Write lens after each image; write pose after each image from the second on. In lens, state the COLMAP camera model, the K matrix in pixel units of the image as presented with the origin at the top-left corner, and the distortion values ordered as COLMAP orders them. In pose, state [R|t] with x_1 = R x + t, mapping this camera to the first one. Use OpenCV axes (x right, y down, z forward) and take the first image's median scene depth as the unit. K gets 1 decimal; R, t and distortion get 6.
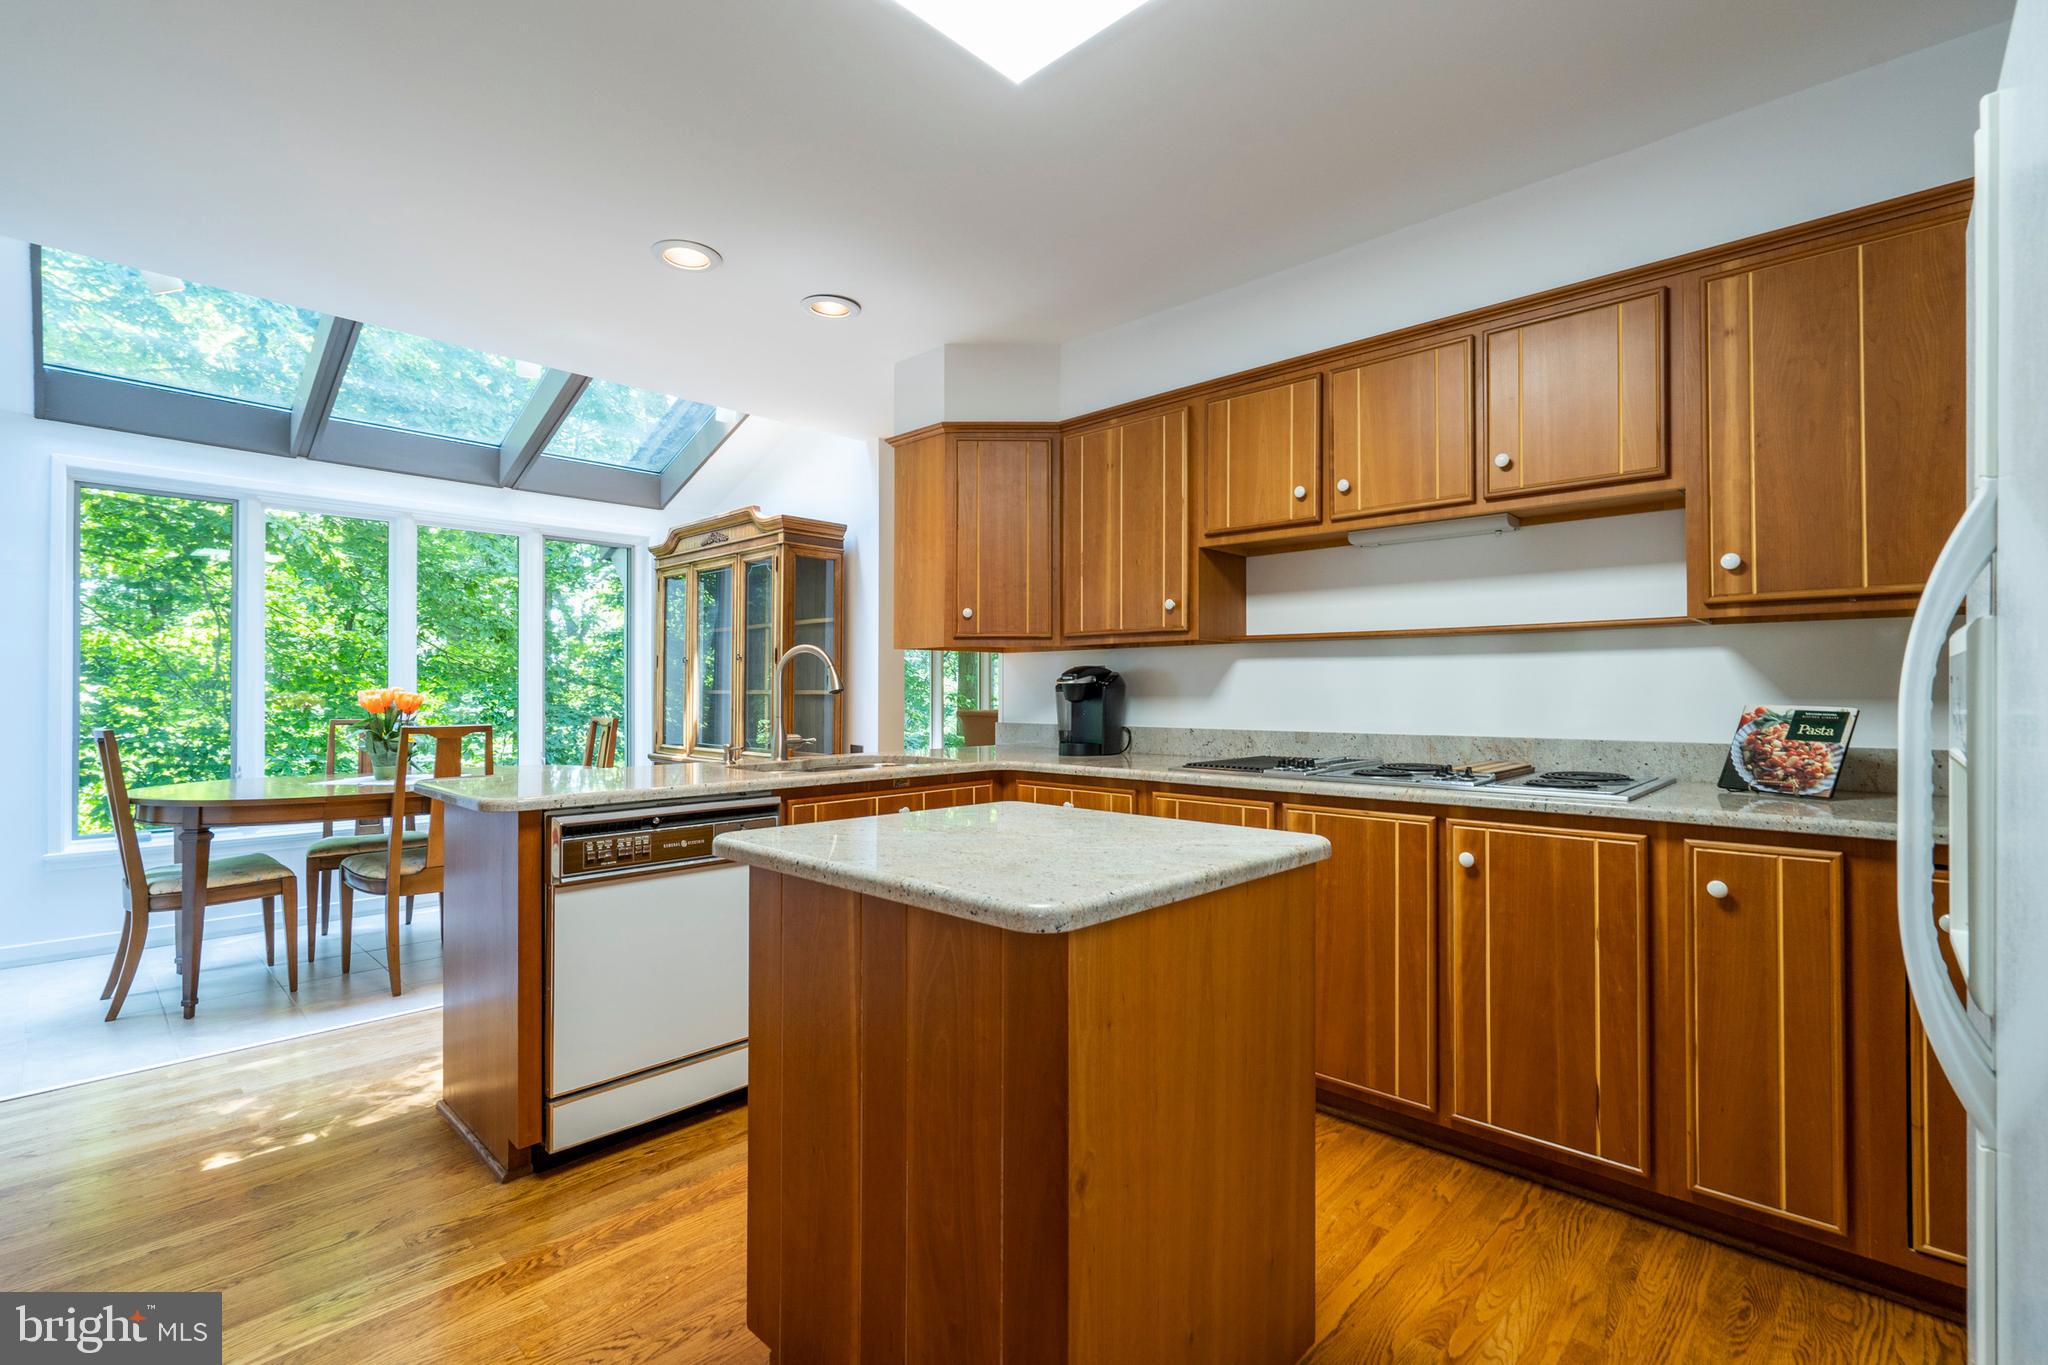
lens RADIAL K [[949.8, 0, 1014.0], [0, 949.8, 678.7], [0, 0, 1]] dist [-0.001850, 0.000120]
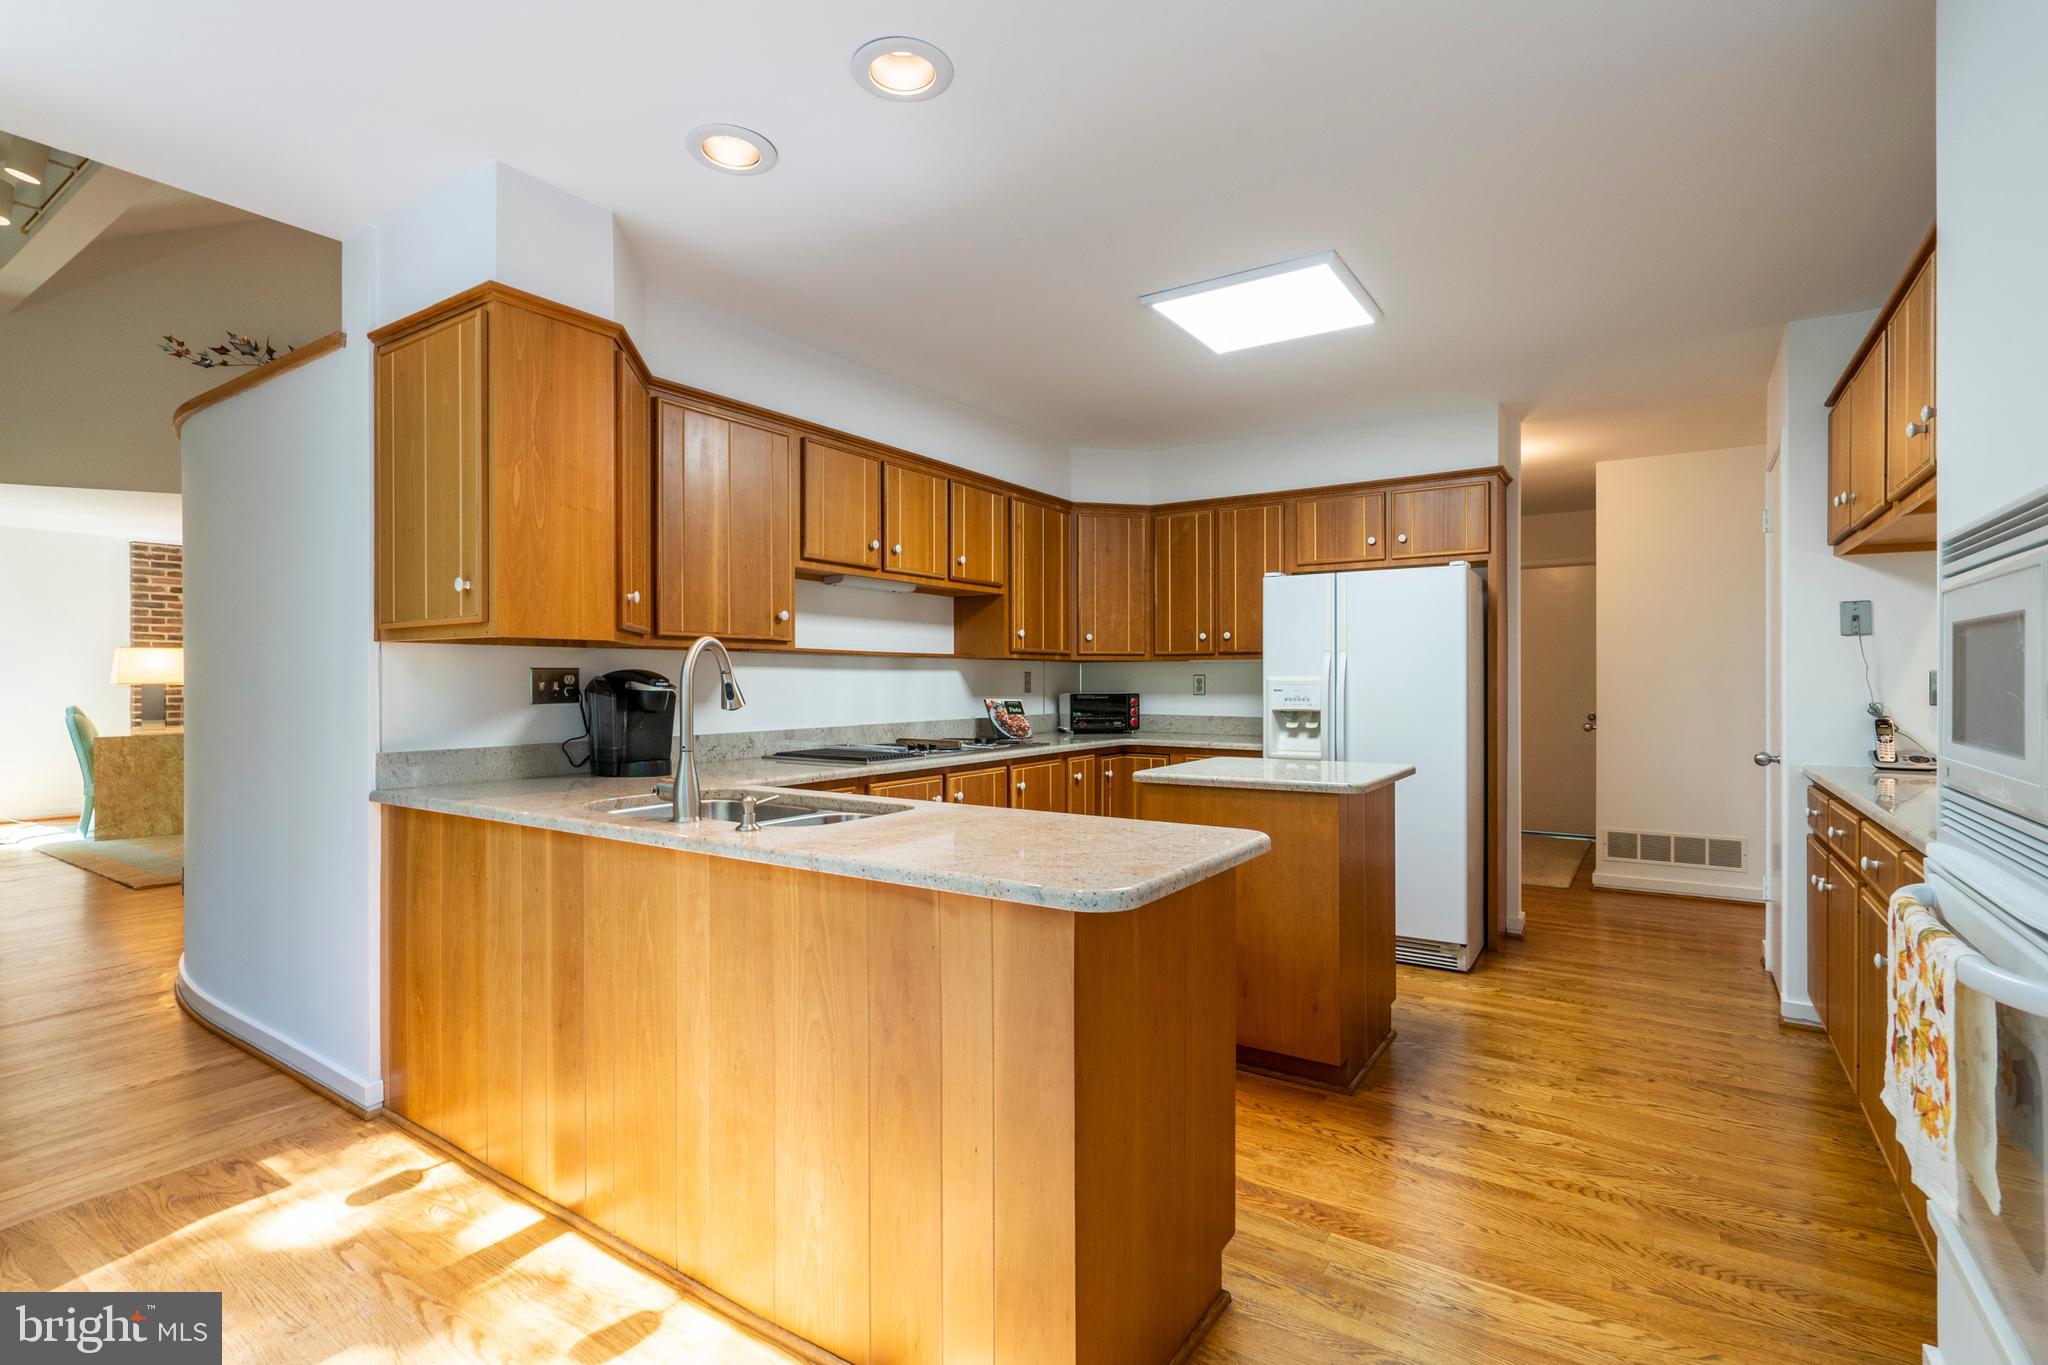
lens RADIAL K [[949.8, 0, 1014.0], [0, 949.8, 678.7], [0, 0, 1]] dist [-0.001850, 0.000120]
pose [[-0.177602, 0.001591, 0.984101, -1.222540], [-0.012526, 0.999914, -0.003877, -0.009542], [-0.984023, -0.013015, -0.177567, 1.235431]]
